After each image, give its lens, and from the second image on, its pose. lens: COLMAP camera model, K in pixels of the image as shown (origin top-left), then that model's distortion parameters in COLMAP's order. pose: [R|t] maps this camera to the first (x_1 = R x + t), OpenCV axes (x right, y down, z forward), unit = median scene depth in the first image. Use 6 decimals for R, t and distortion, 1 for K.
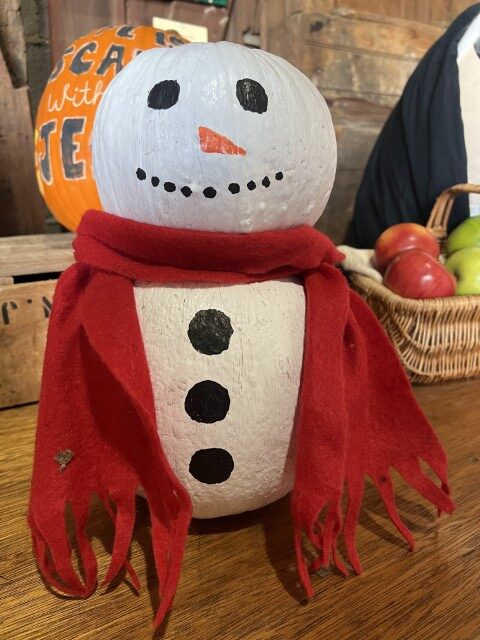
lens RADIAL K [[489.0, 0, 240.0], [0, 489.0, 320.0], [0, 0, 1]] dist [0.039381, -0.051798]
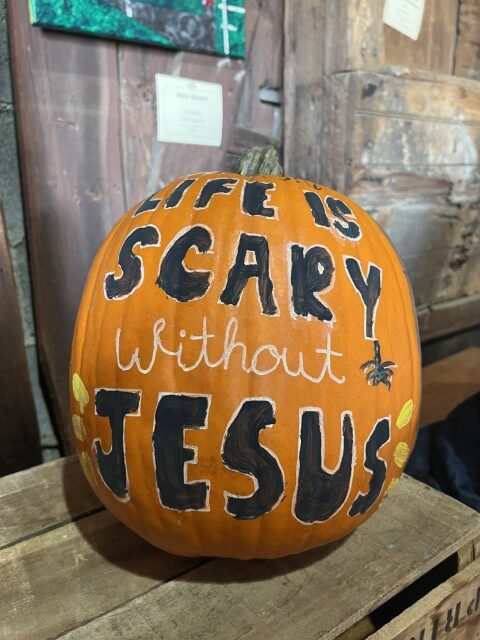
lens RADIAL K [[489.0, 0, 240.0], [0, 489.0, 320.0], [0, 0, 1]] dist [0.039381, -0.051798]
pose [[0.990013, -0.049414, 0.132030, -0.162856], [0.050096, 0.998743, -0.001850, -0.229248], [-0.131772, 0.008446, 0.991244, 0.241228]]
